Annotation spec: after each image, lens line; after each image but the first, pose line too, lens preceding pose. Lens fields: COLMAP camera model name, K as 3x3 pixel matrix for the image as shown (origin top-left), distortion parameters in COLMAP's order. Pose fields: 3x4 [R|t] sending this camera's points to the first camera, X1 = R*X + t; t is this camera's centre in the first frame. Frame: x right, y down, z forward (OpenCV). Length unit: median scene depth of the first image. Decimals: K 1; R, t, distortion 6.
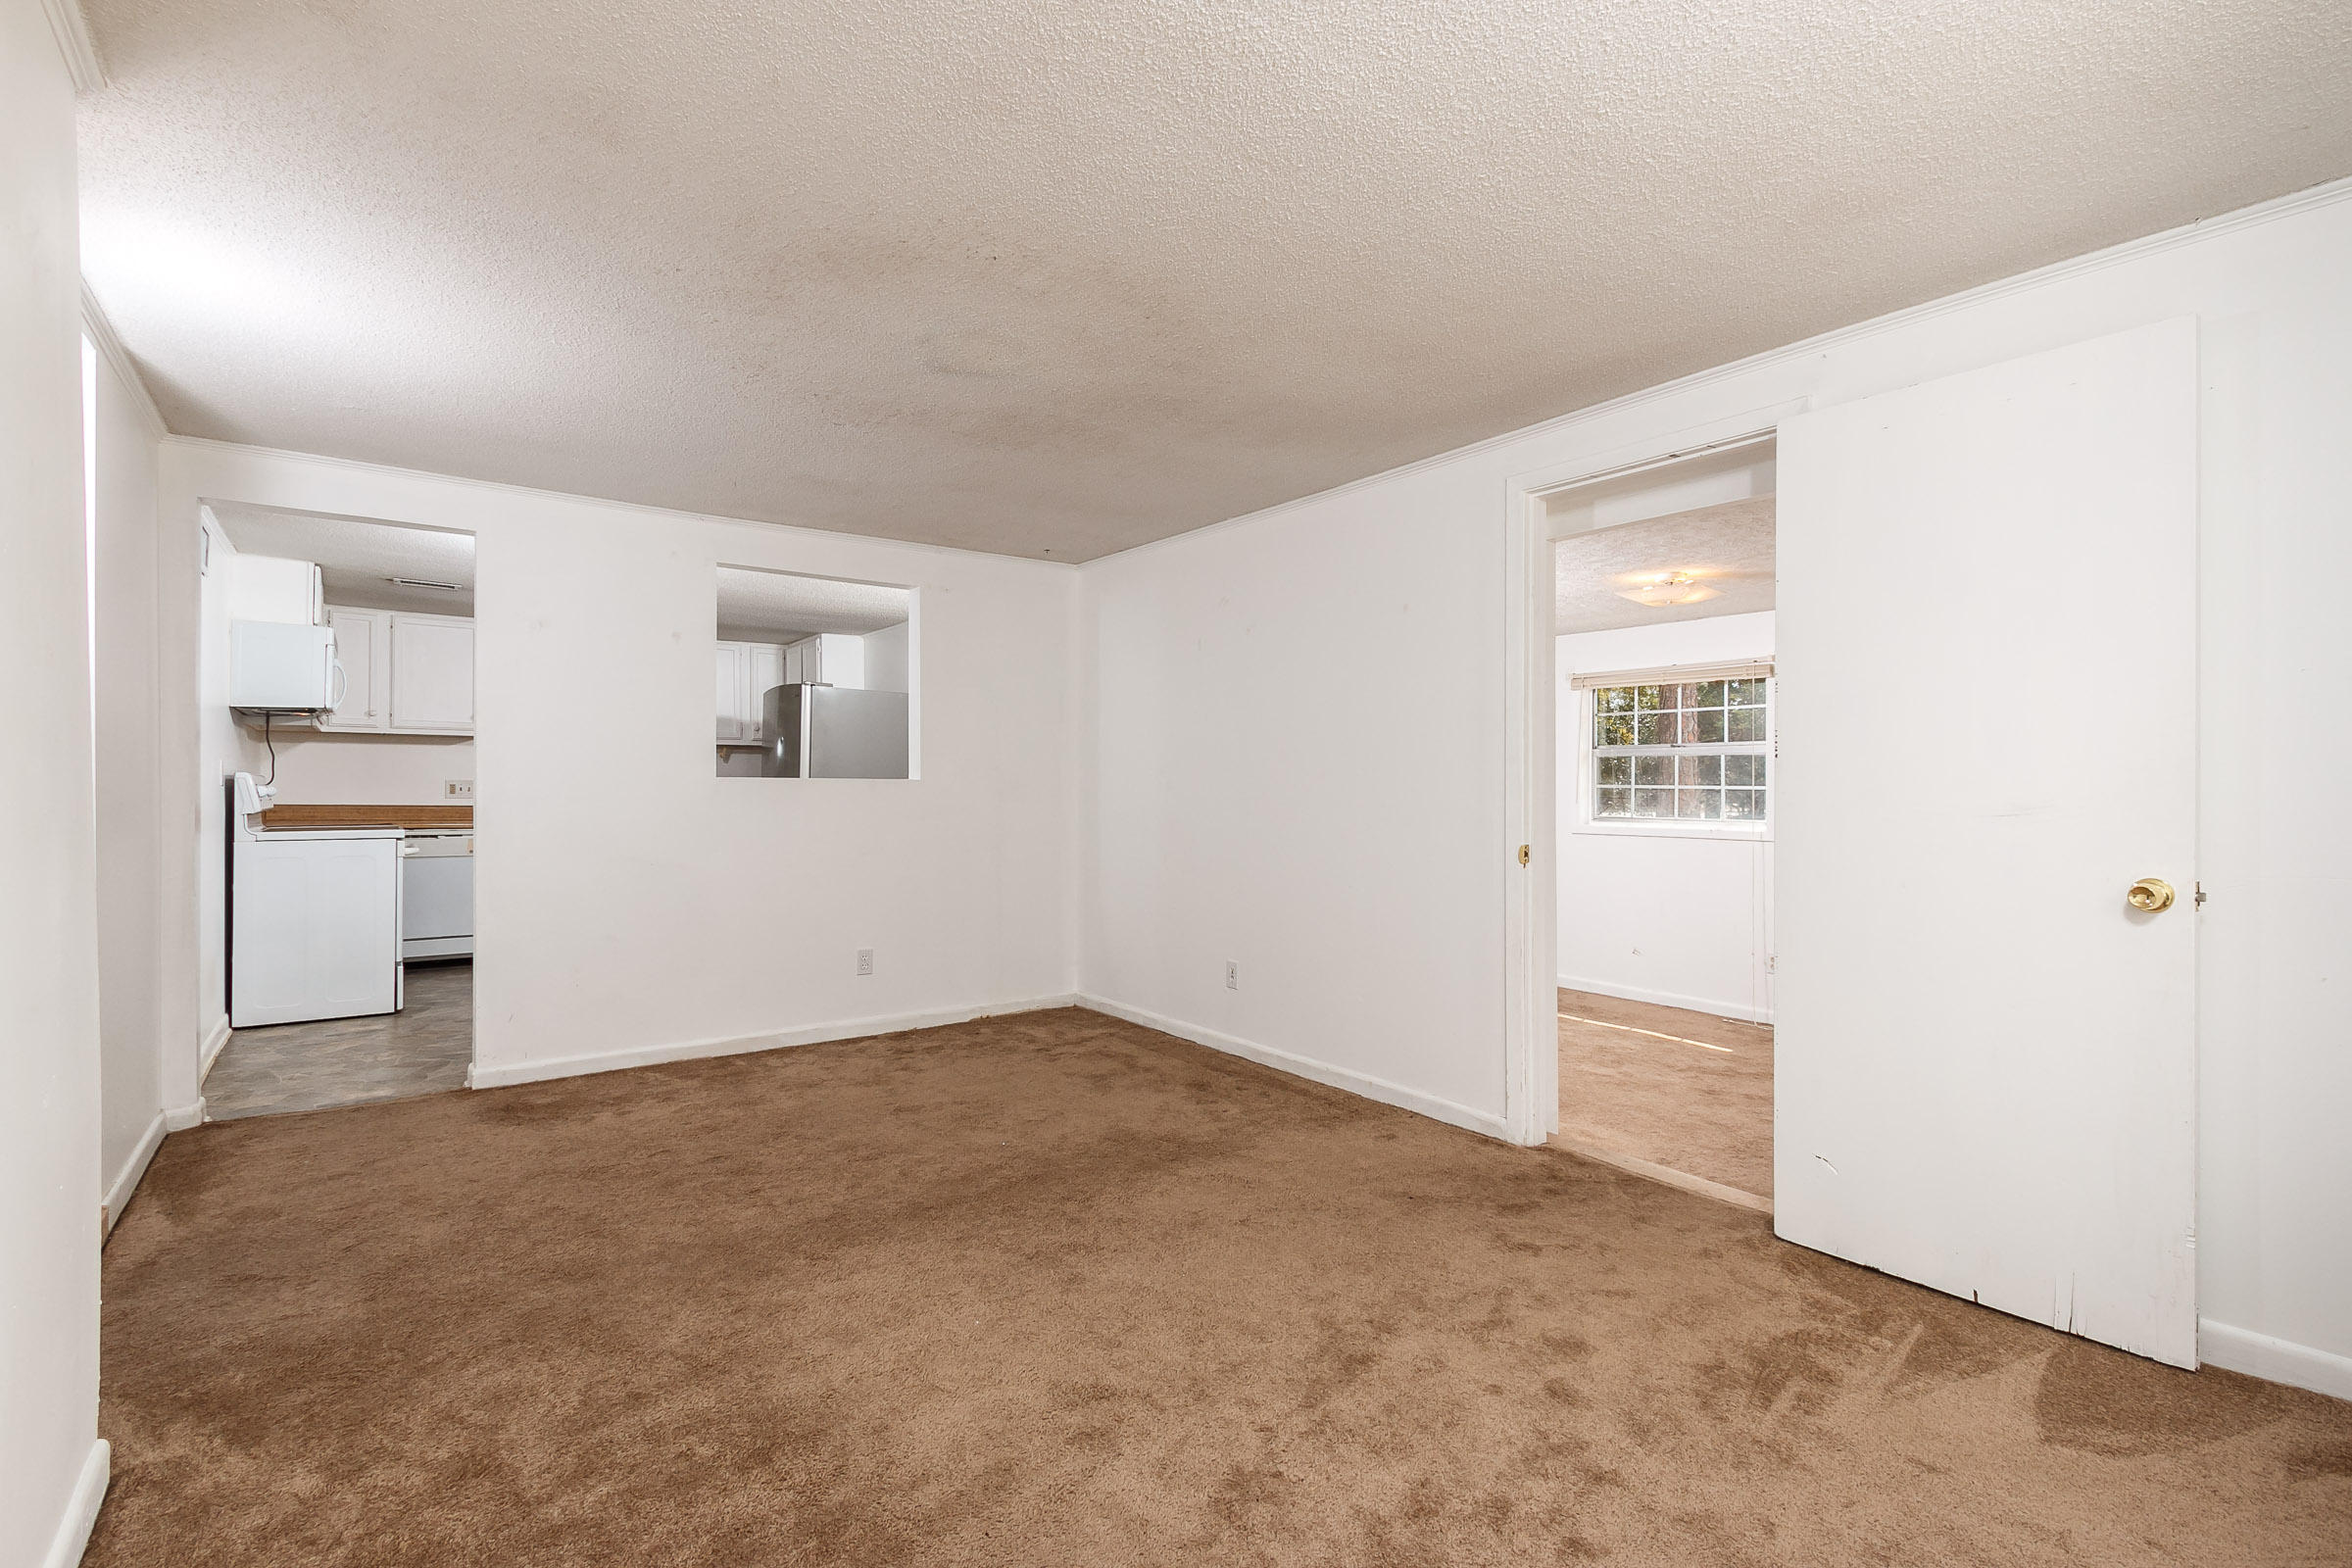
lens RADIAL K [[1066.1, 0, 1176.0], [0, 1066.1, 784.0], [0, 0, 1]] dist [0.002391, 0.000072]
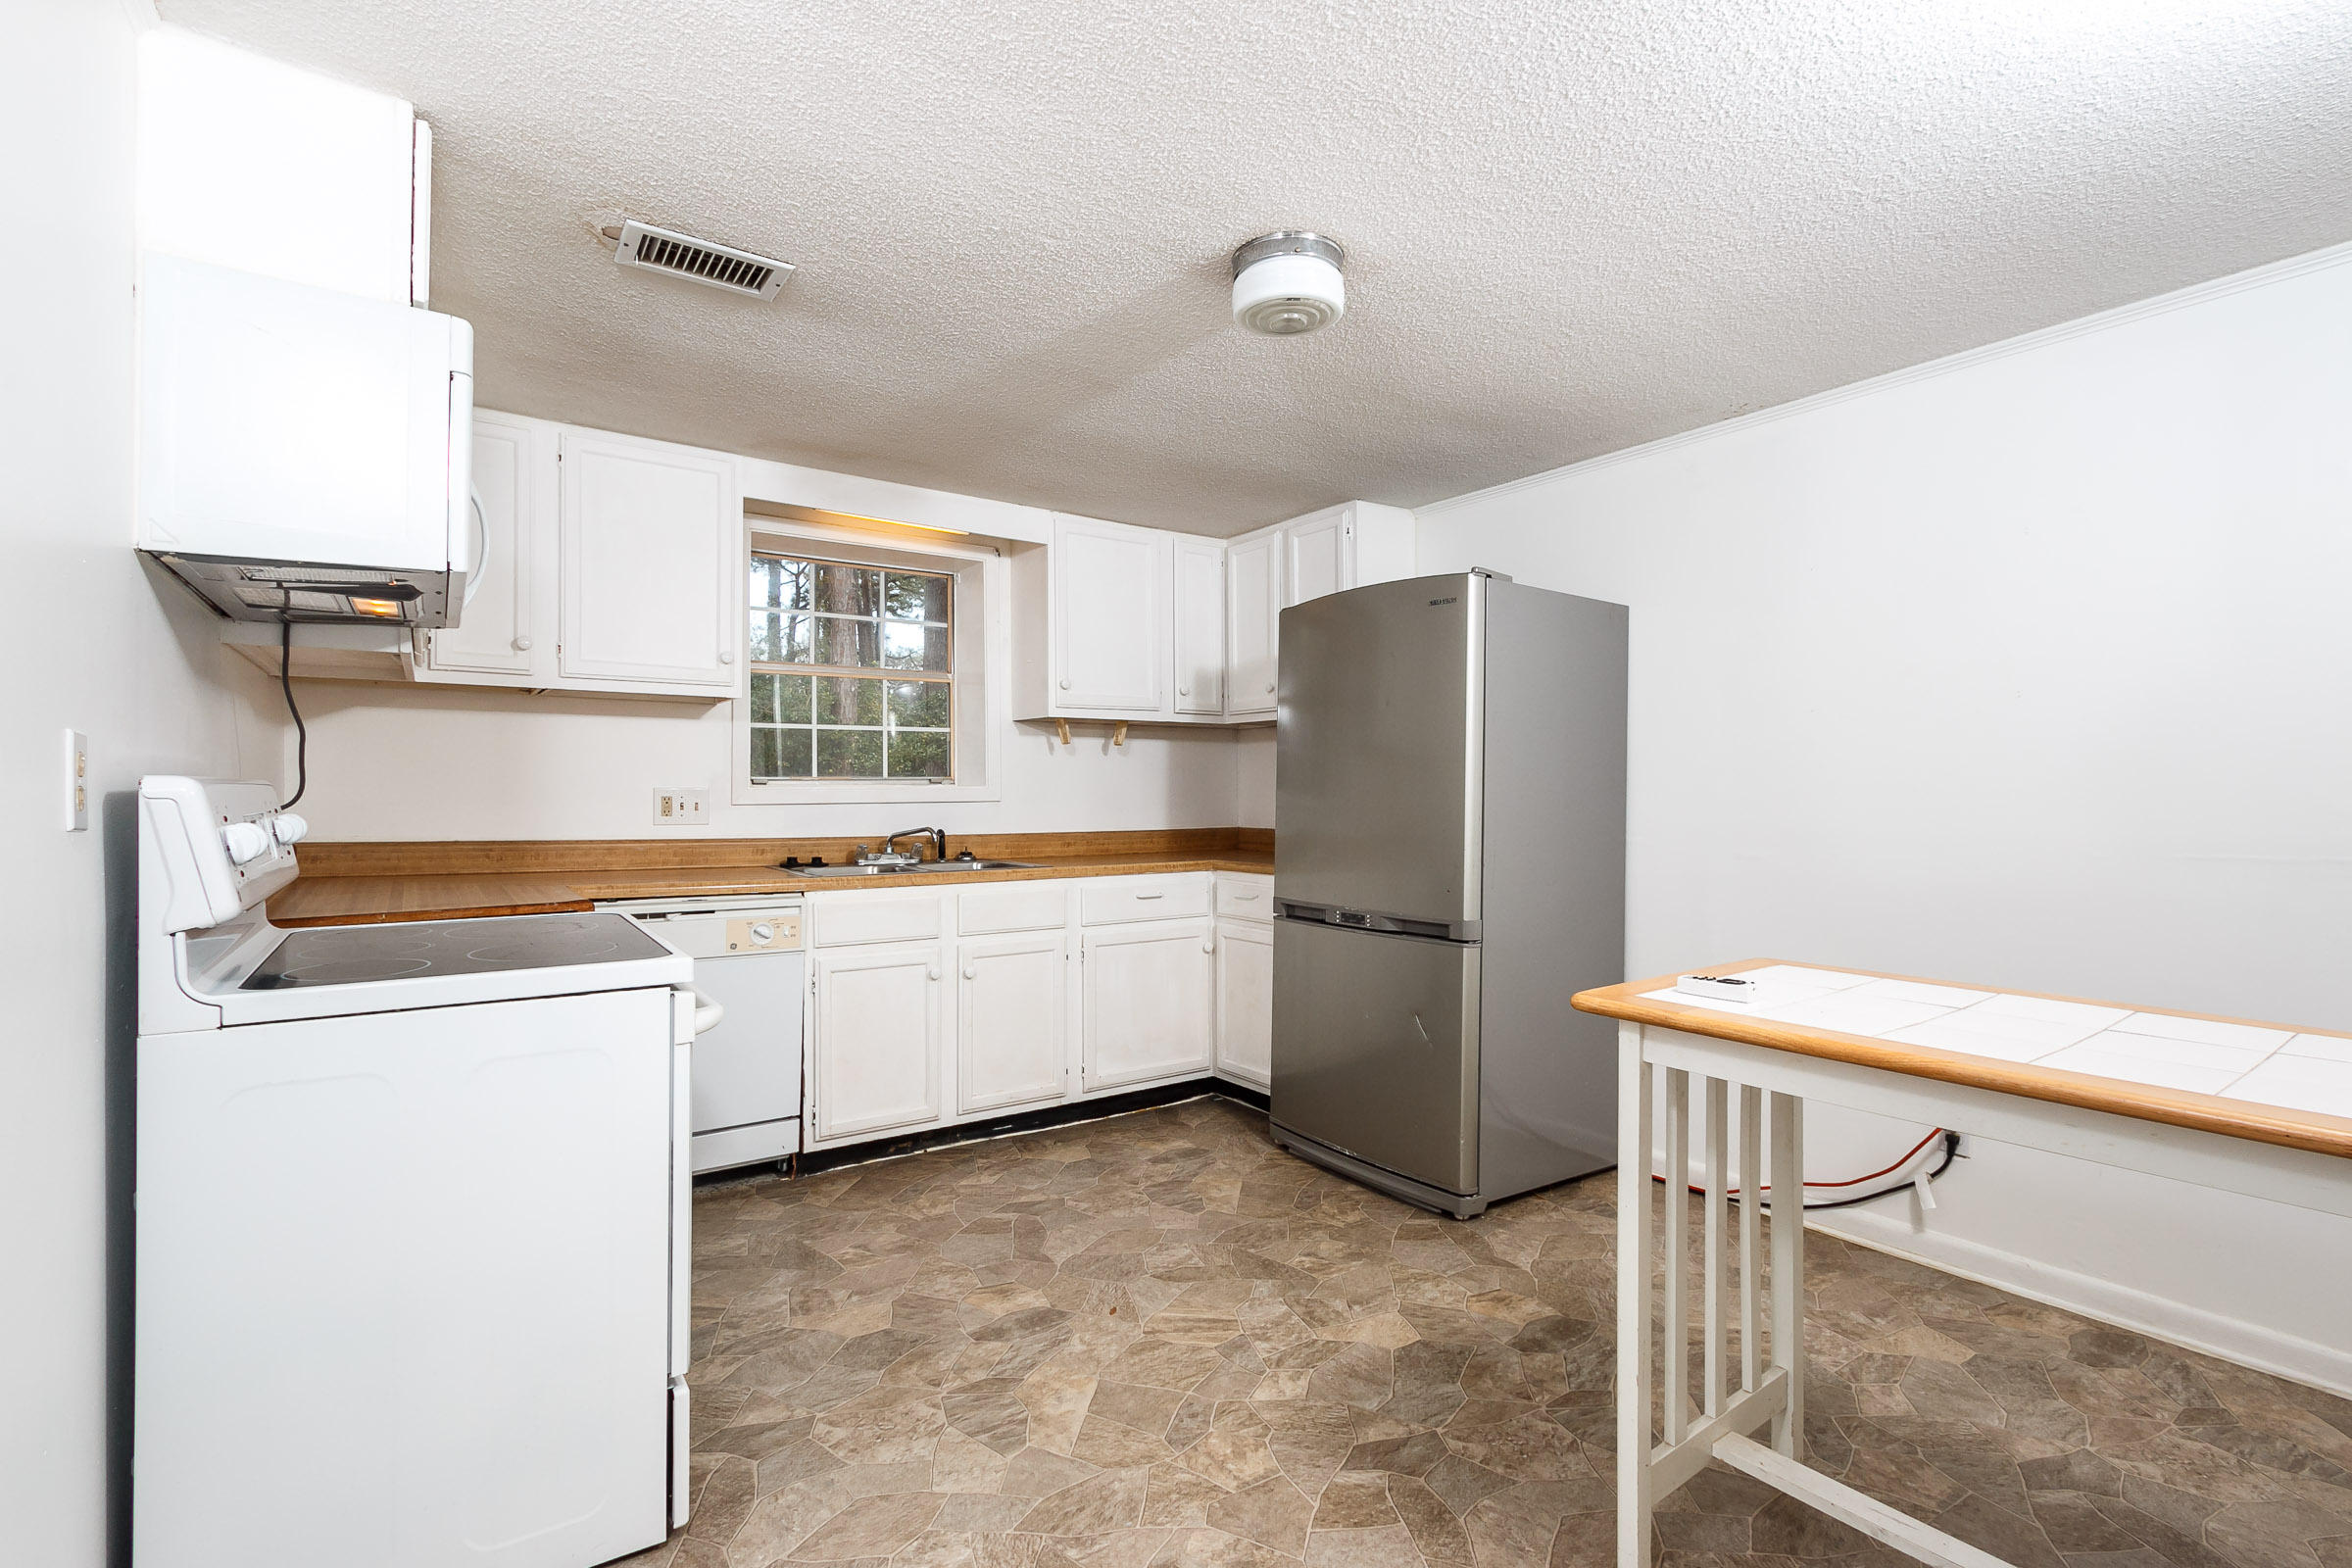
lens RADIAL K [[1066.1, 0, 1176.0], [0, 1066.1, 784.0], [0, 0, 1]] dist [0.002391, 0.000072]
pose [[0.999378, 0.000471, -0.035270, -0.544971], [-0.000362, 0.999995, 0.003081, -0.009150], [0.035271, -0.003067, 0.999373, 0.660488]]
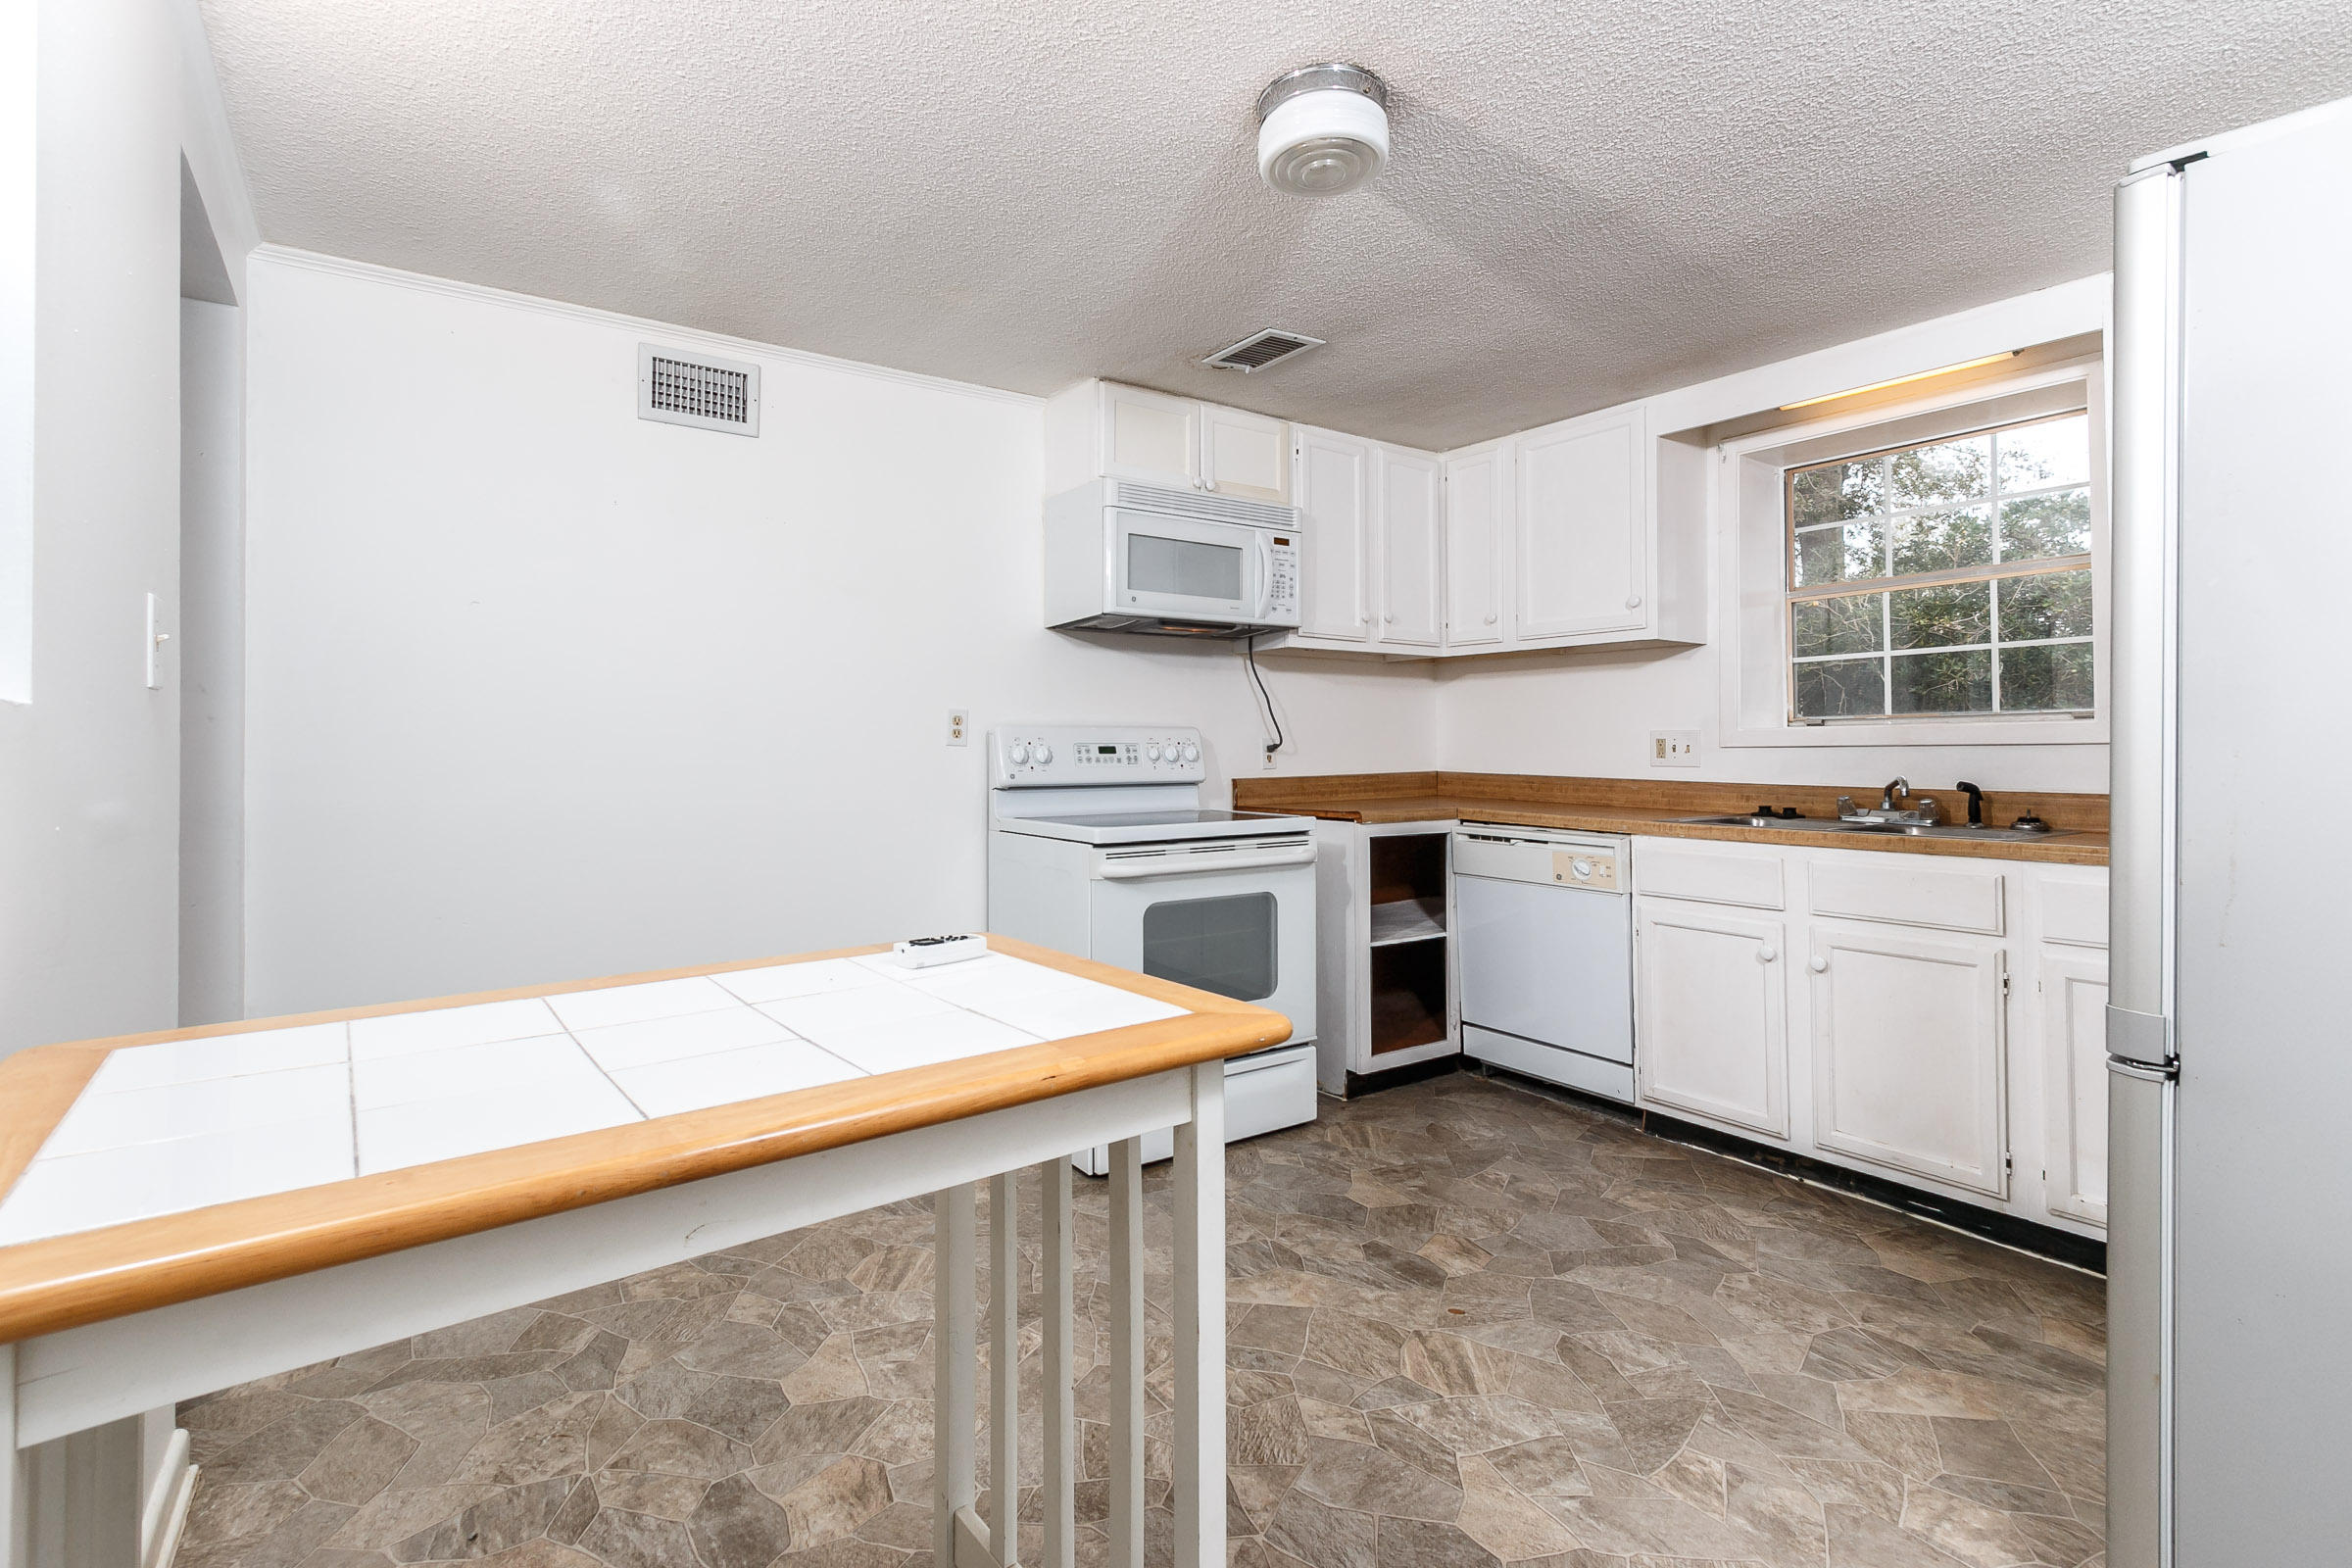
lens RADIAL K [[1107.2, 0, 1172.7], [0, 1107.2, 727.6], [0, 0, 1]] dist [0.000942, -0.000091]
pose [[-0.033825, -0.020694, -0.999214, -0.181136], [0.009632, 0.999732, -0.021031, 0.004806], [0.999381, -0.010336, -0.033617, 1.006672]]
